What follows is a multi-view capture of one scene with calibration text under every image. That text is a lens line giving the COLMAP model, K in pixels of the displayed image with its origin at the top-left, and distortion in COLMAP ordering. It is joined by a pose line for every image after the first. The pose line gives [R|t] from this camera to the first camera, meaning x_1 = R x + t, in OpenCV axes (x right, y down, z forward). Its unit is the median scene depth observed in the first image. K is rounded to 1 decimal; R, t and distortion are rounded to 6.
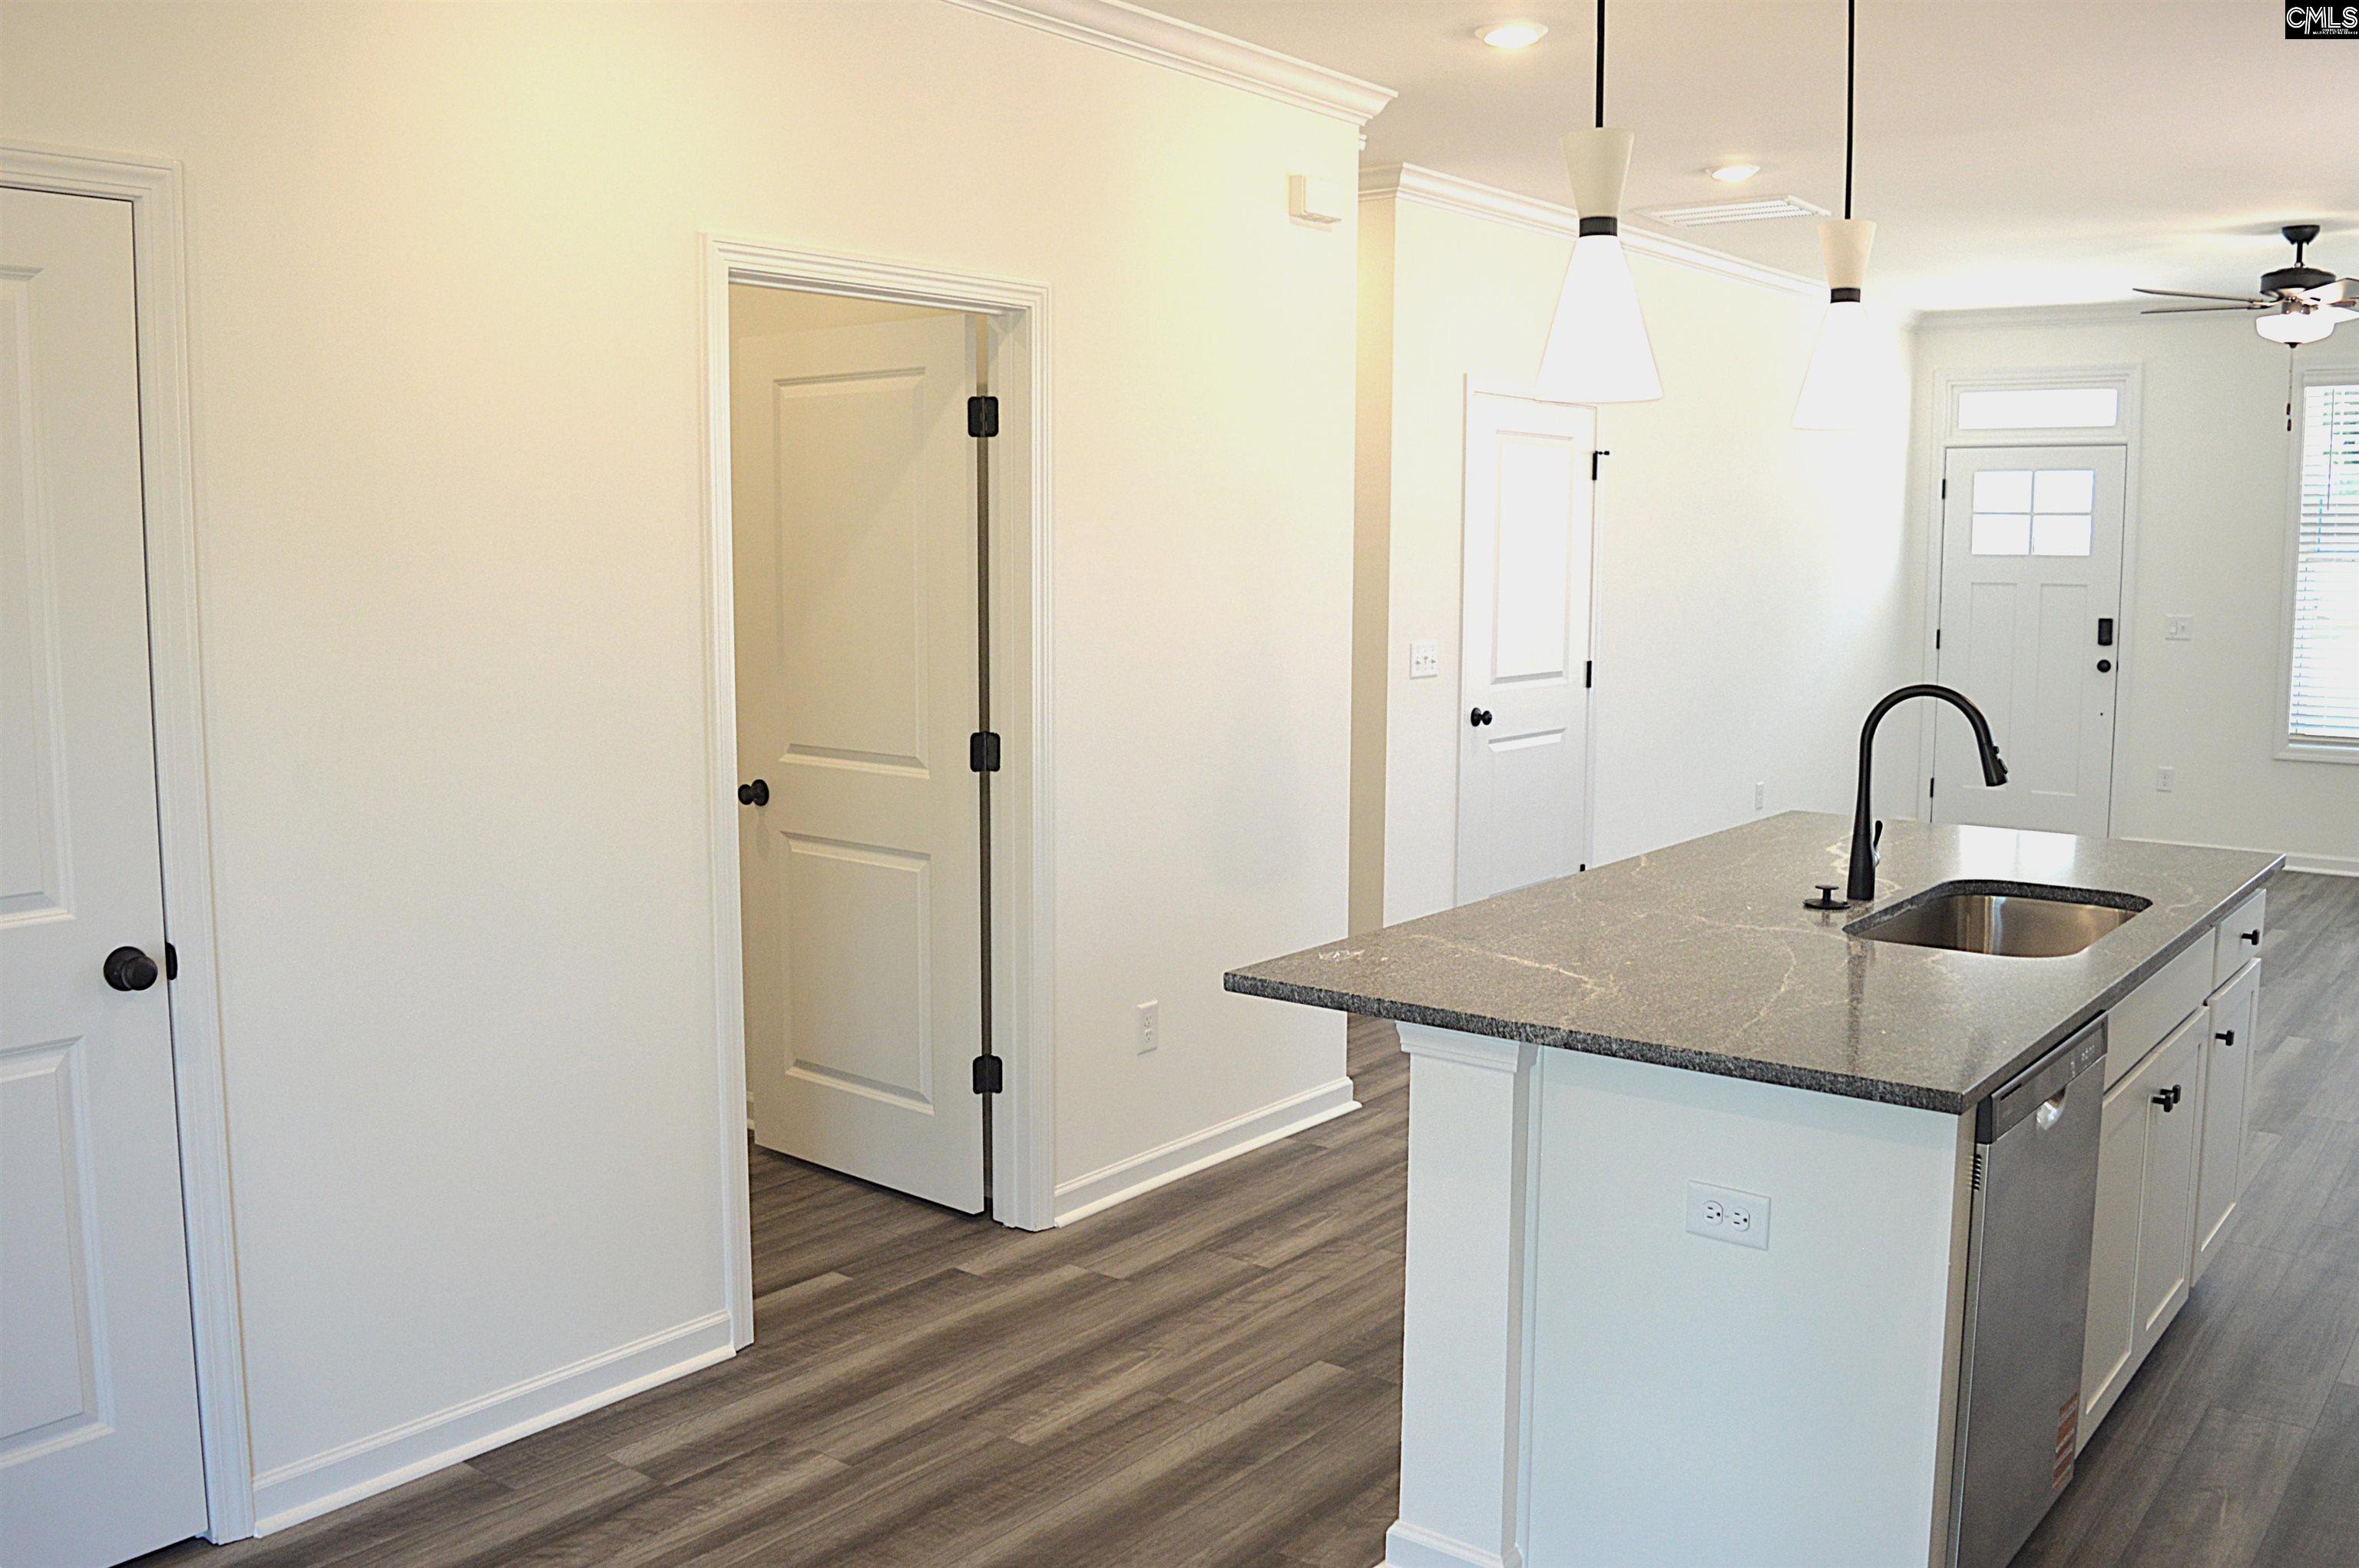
lens RADIAL K [[1941.0, 0, 1130.9], [0, 1941.0, 767.3], [0, 0, 1]] dist [-0.090696, 0.011951]
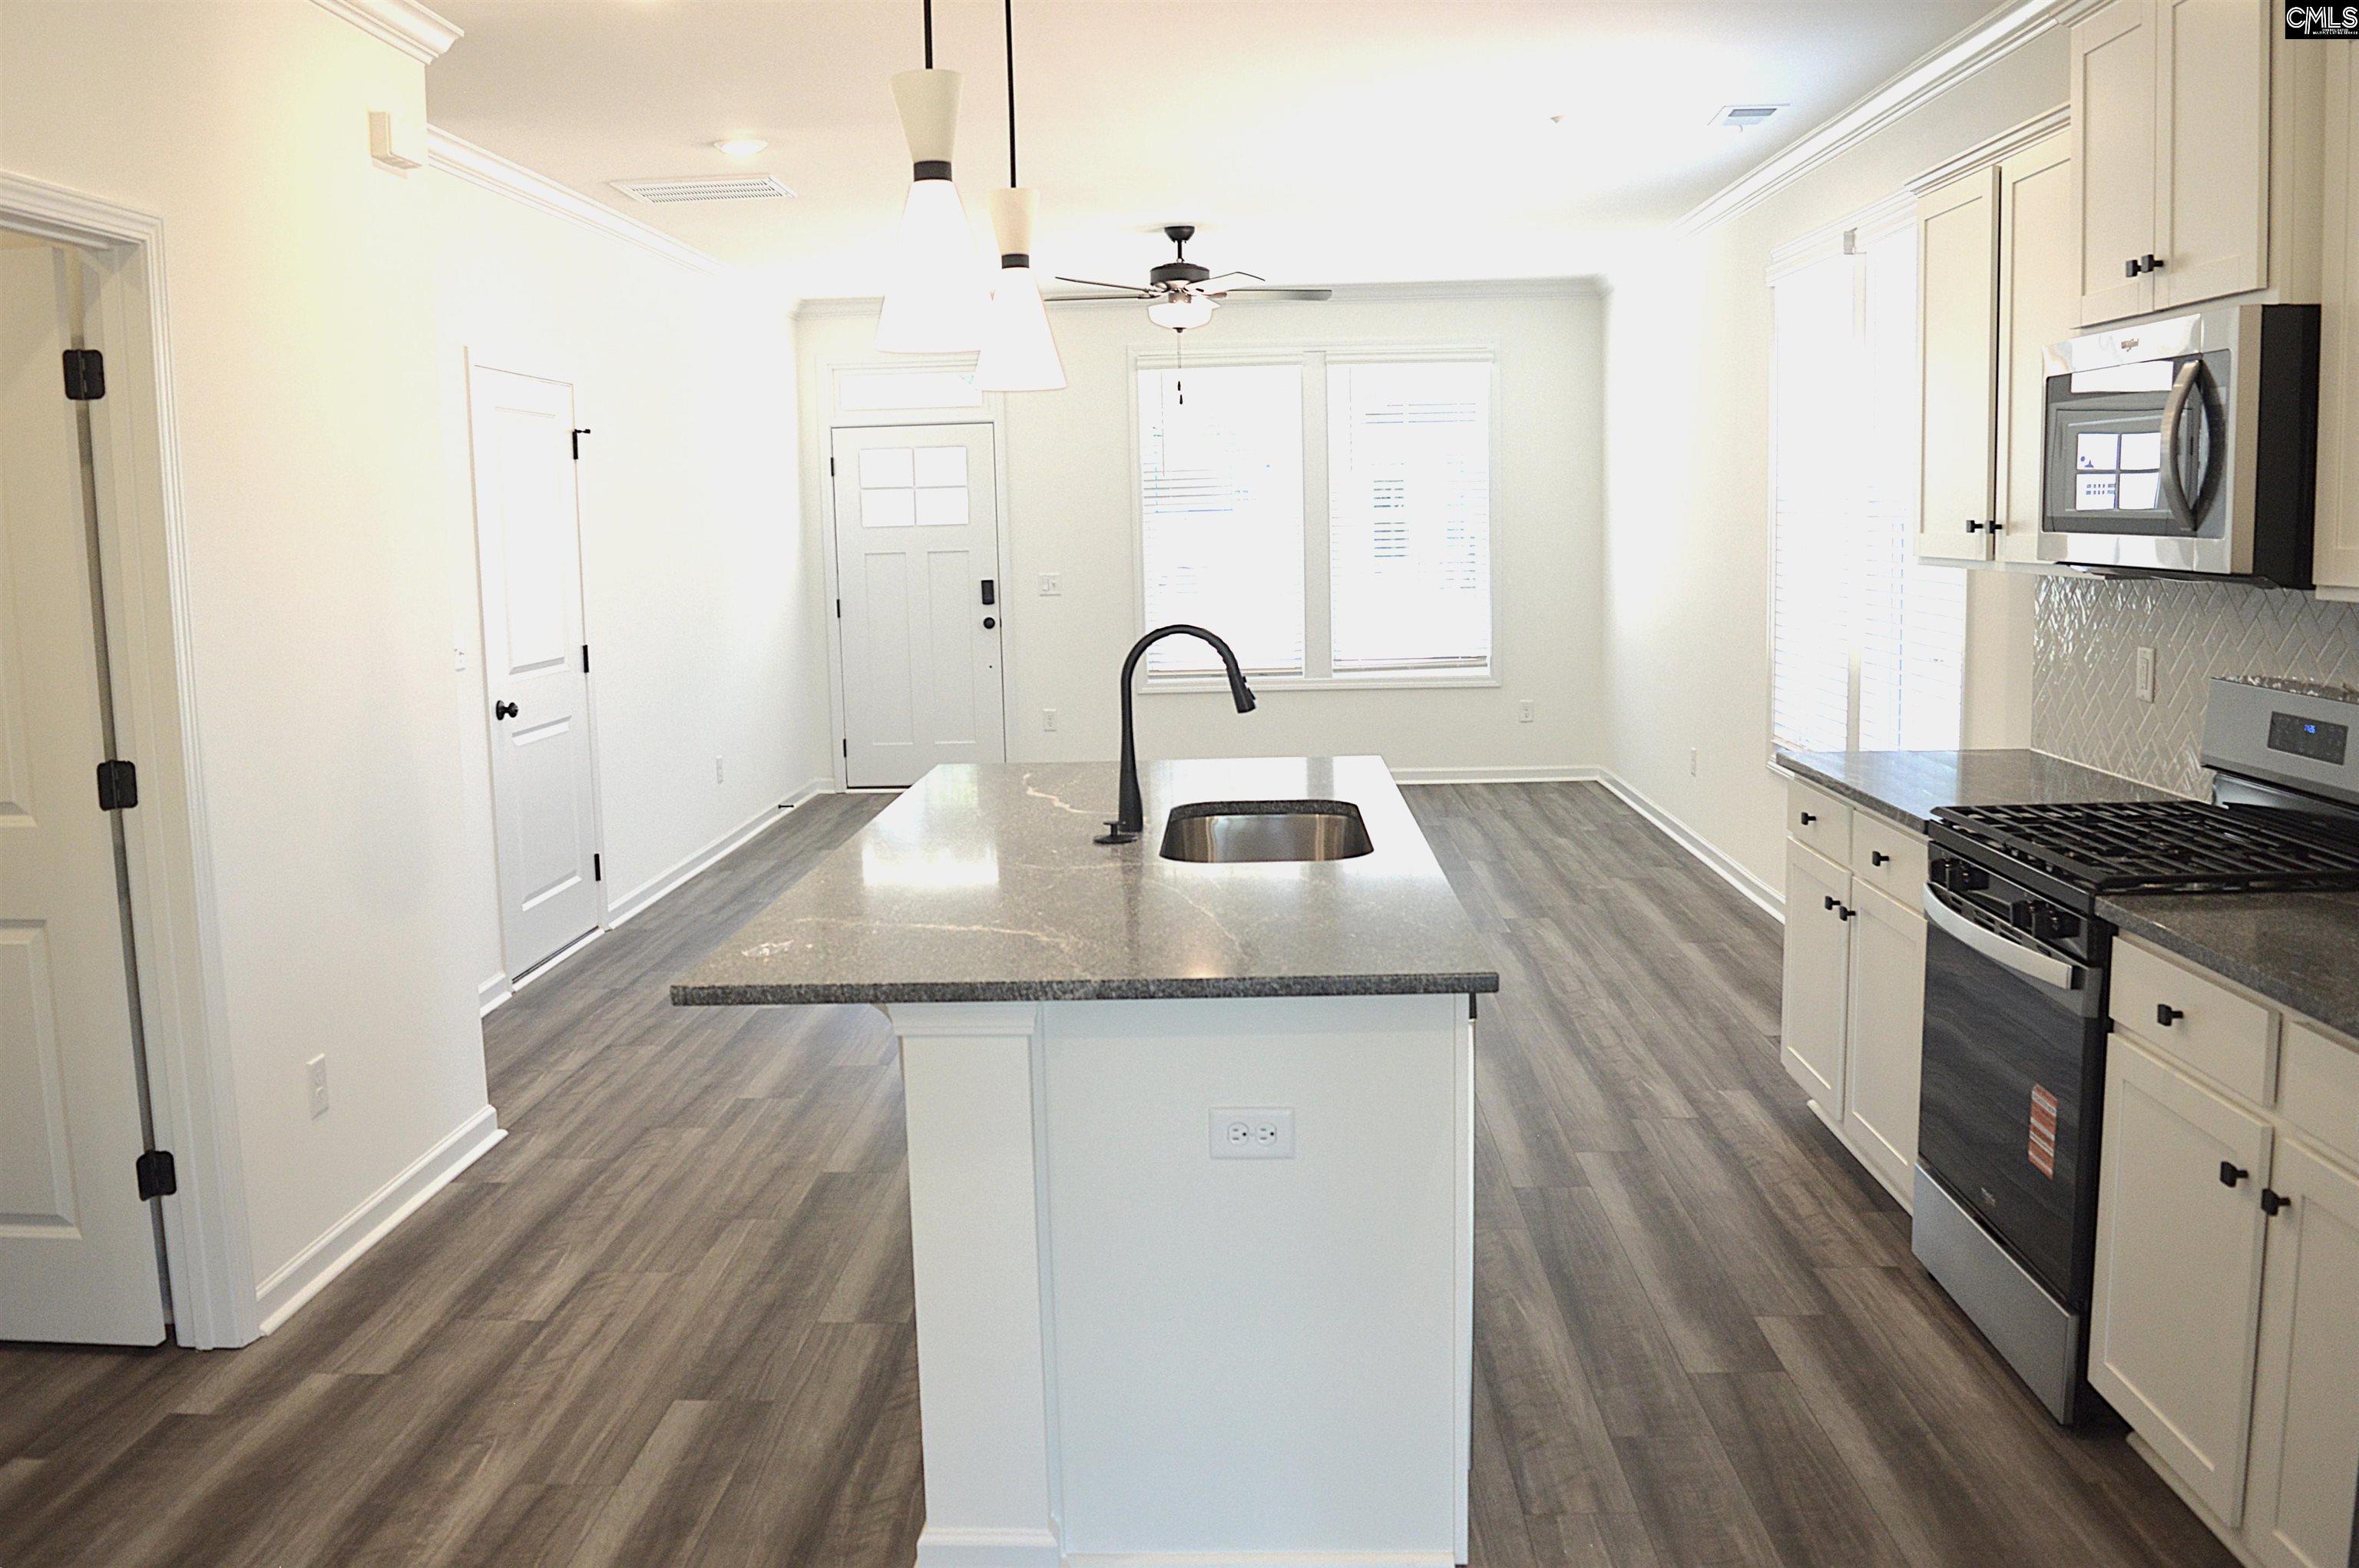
lens RADIAL K [[1913.6, 0, 1156.0], [0, 1913.6, 770.6], [0, 0, 1]] dist [-0.094916, 0.020393]
pose [[0.808296, -0.098337, 0.580506, -0.171875], [0.093879, 0.994865, 0.037812, -0.002502], [-0.581244, 0.023935, 0.813378, 0.105002]]
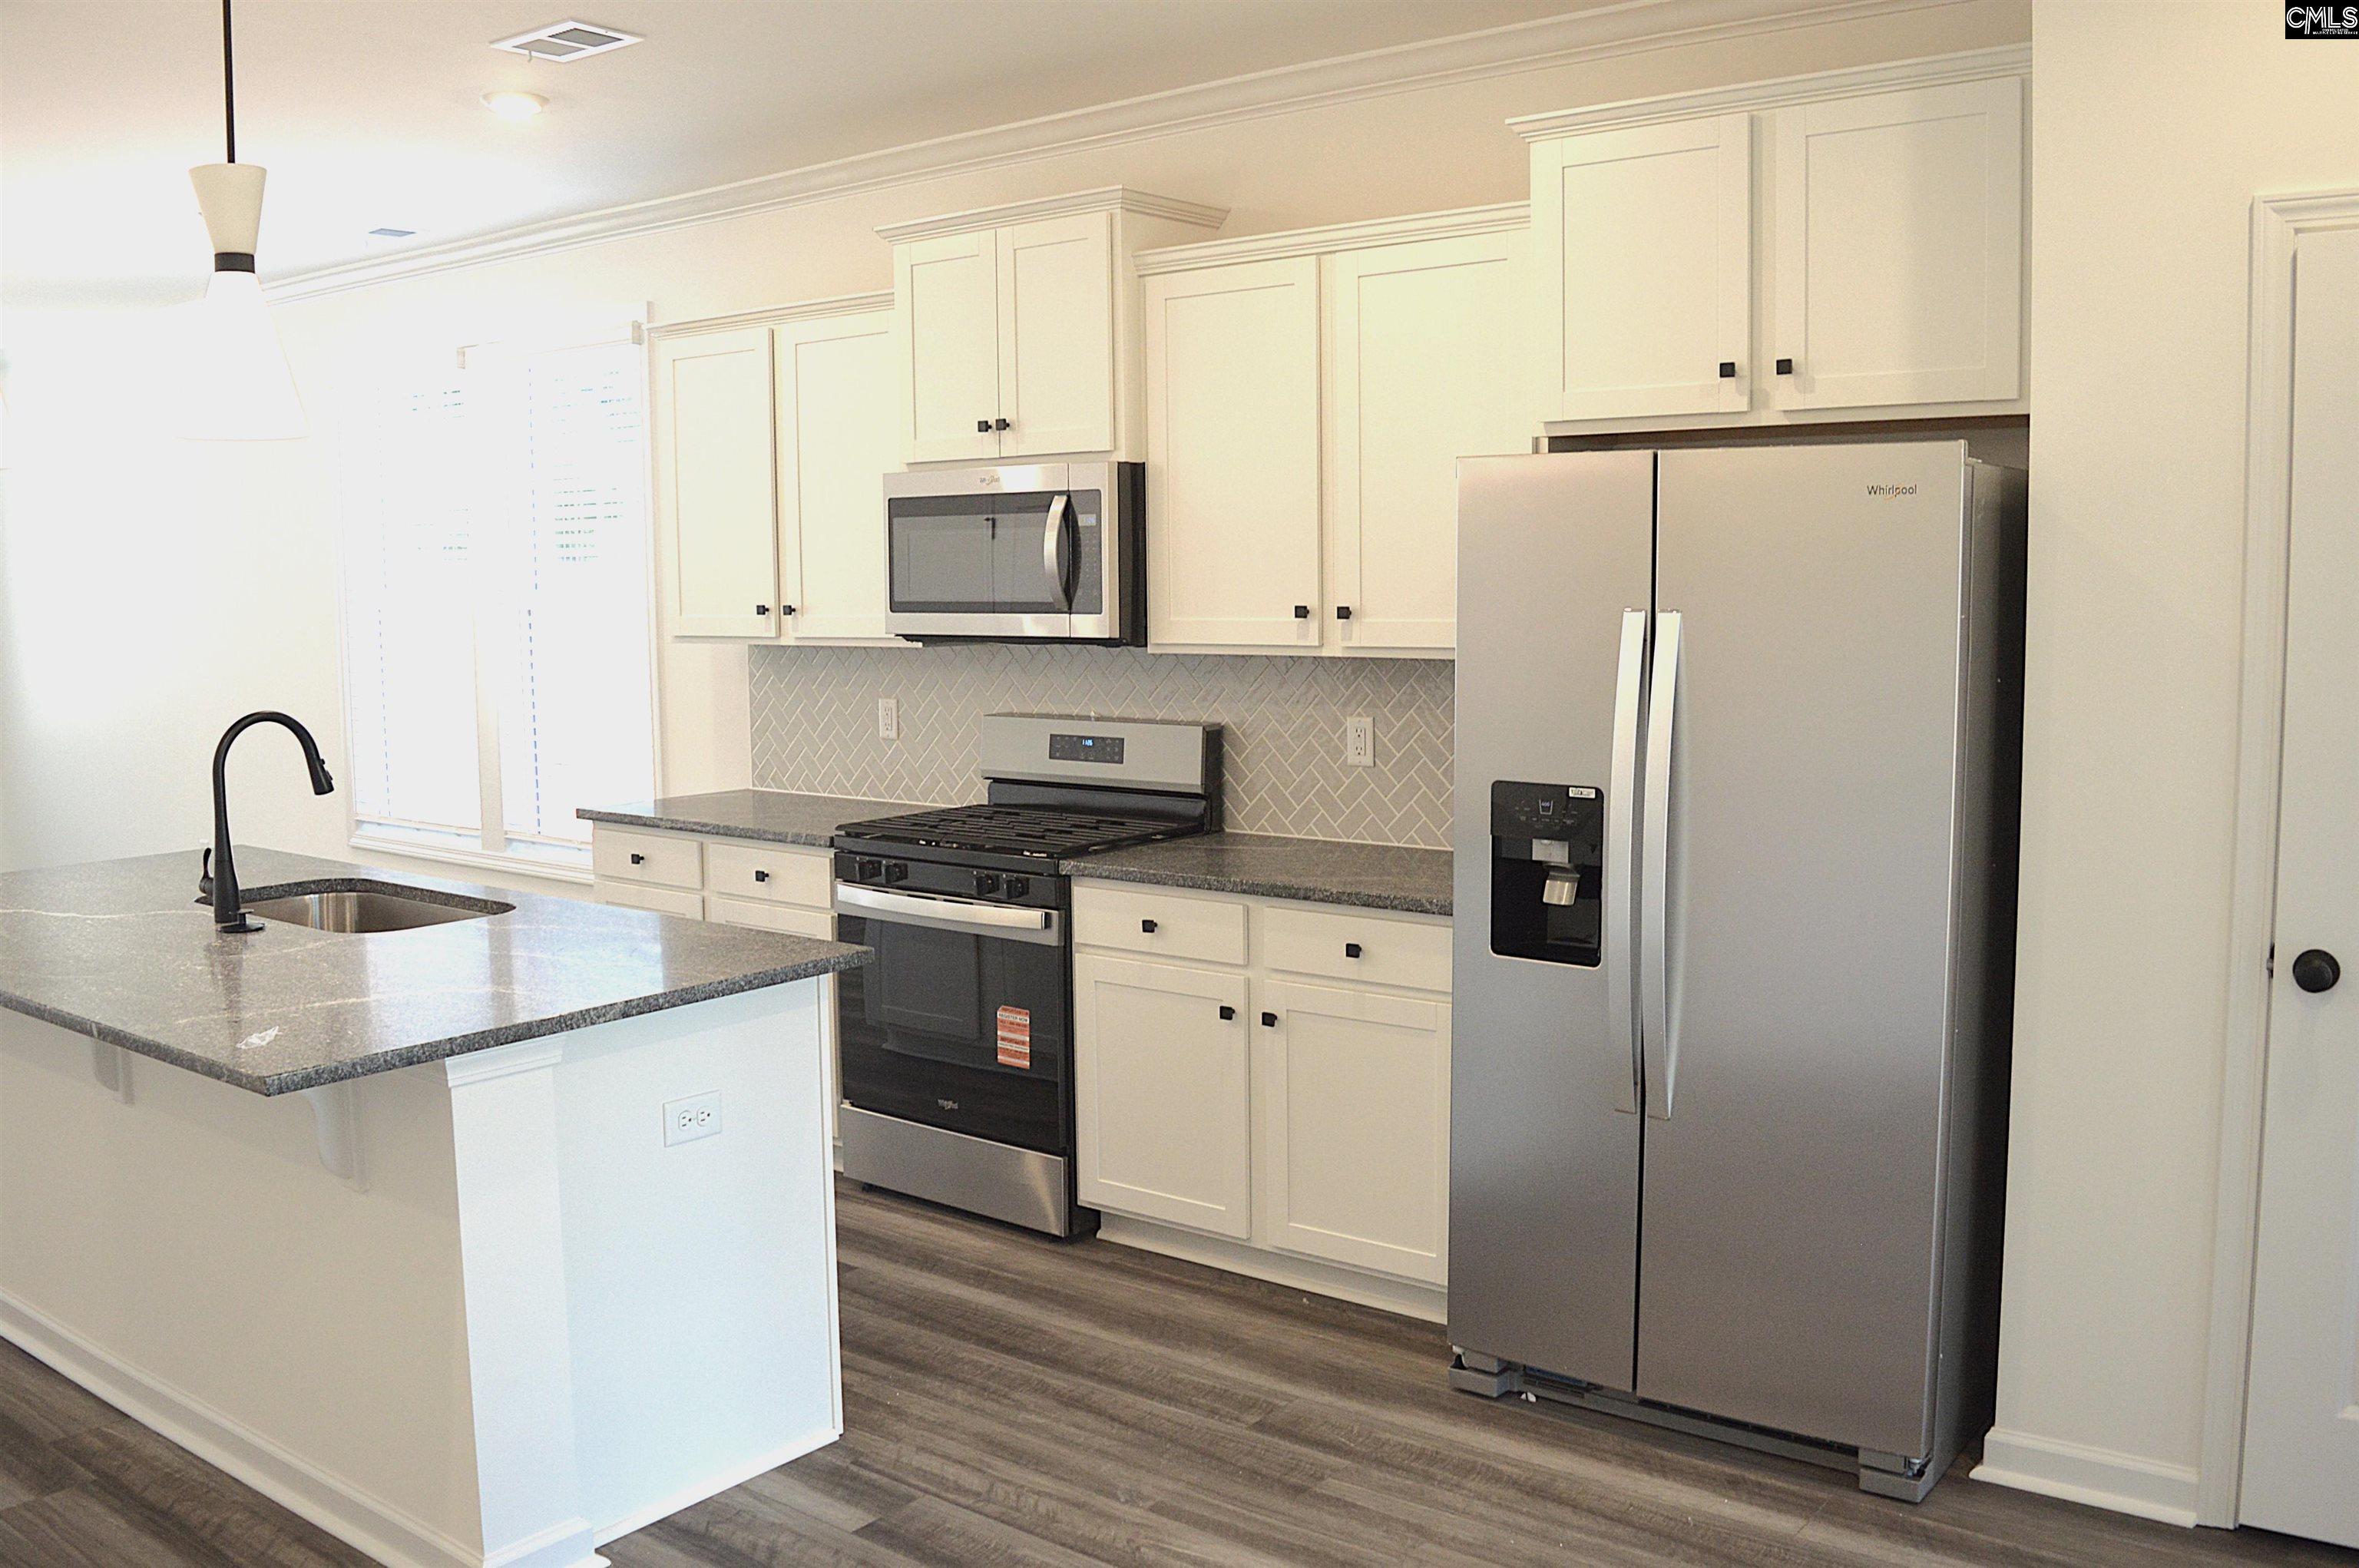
lens RADIAL K [[1913.6, 0, 1156.0], [0, 1913.6, 770.6], [0, 0, 1]] dist [-0.094916, 0.020393]
pose [[0.020775, -0.104609, 0.994296, -0.486970], [0.130033, 0.986346, 0.101056, -0.039733], [-0.991292, 0.127192, 0.034094, 0.355256]]
